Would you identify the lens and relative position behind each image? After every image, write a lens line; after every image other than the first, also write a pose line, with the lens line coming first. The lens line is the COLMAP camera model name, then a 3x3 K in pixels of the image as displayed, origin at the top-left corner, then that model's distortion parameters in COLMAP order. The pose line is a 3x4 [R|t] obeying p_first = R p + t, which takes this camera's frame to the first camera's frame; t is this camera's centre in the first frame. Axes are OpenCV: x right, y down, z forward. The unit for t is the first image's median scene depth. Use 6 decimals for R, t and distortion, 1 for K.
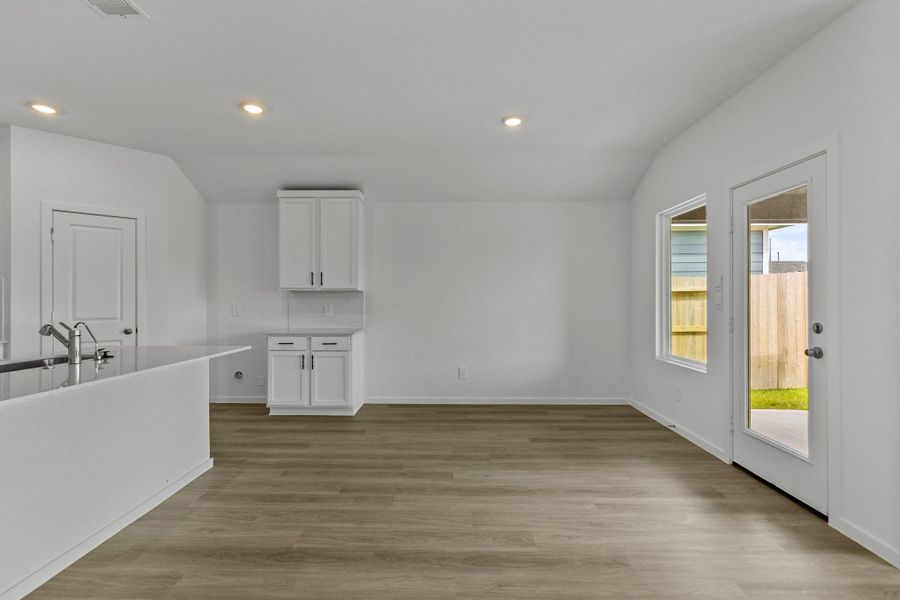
lens RADIAL K [[418.6, 0, 440.4], [0, 418.6, 297.8], [0, 0, 1]] dist [0.001421, 0.000300]
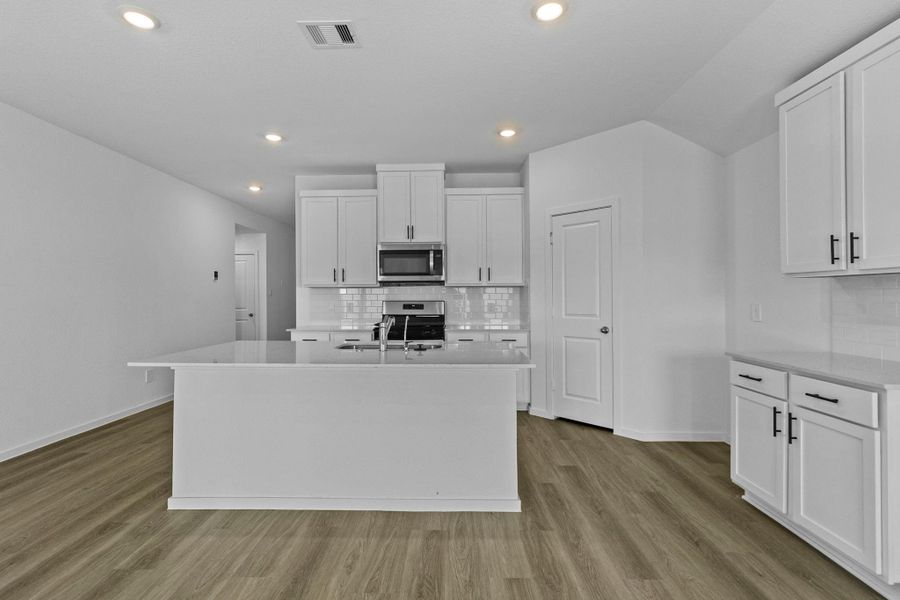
lens RADIAL K [[418.6, 0, 441.0], [0, 418.6, 293.8], [0, 0, 1]] dist [0.001421, 0.000300]
pose [[0.003692, -0.004959, -0.999981, 0.173062], [0.009568, 0.999942, -0.004923, 0.001222], [0.999947, -0.009550, 0.003740, 0.637904]]
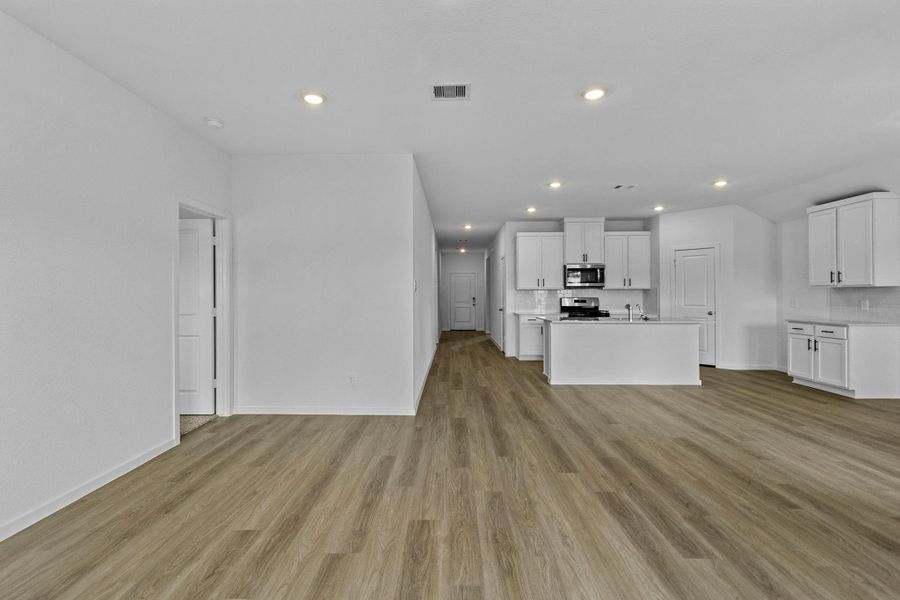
lens RADIAL K [[418.6, 0, 438.1], [0, 418.6, 288.7], [0, 0, 1]] dist [0.001421, 0.000300]
pose [[-0.010686, -0.016934, -0.999800, 0.993534], [0.005328, 0.999841, -0.016991, 0.001331], [0.999929, -0.005508, -0.010595, -0.103711]]
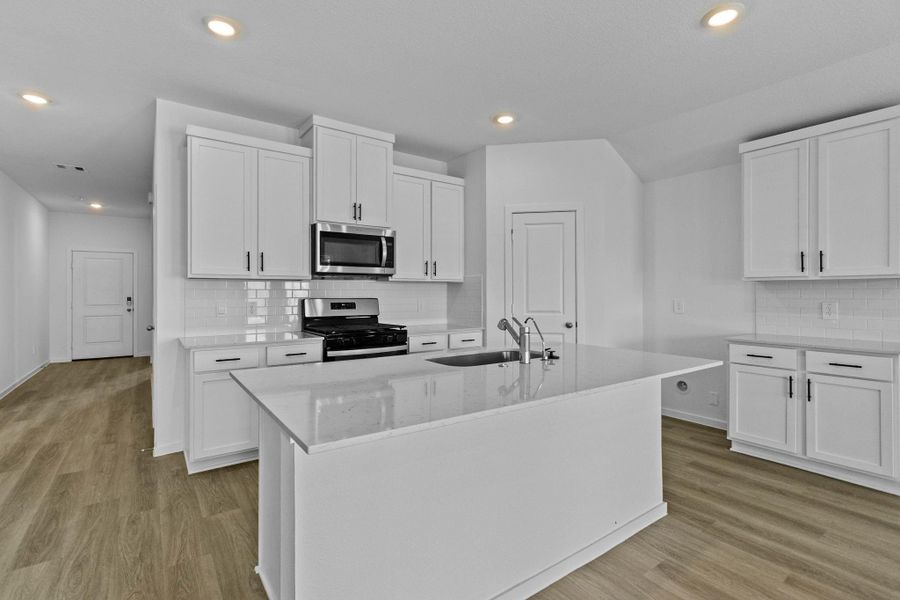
lens RADIAL K [[418.6, 0, 443.4], [0, 418.6, 290.0], [0, 0, 1]] dist [0.001421, 0.000300]
pose [[0.603111, -0.005620, -0.797637, -0.135353], [0.002854, 0.999984, -0.004888, 0.000432], [0.797652, 0.000671, 0.603117, 0.166567]]
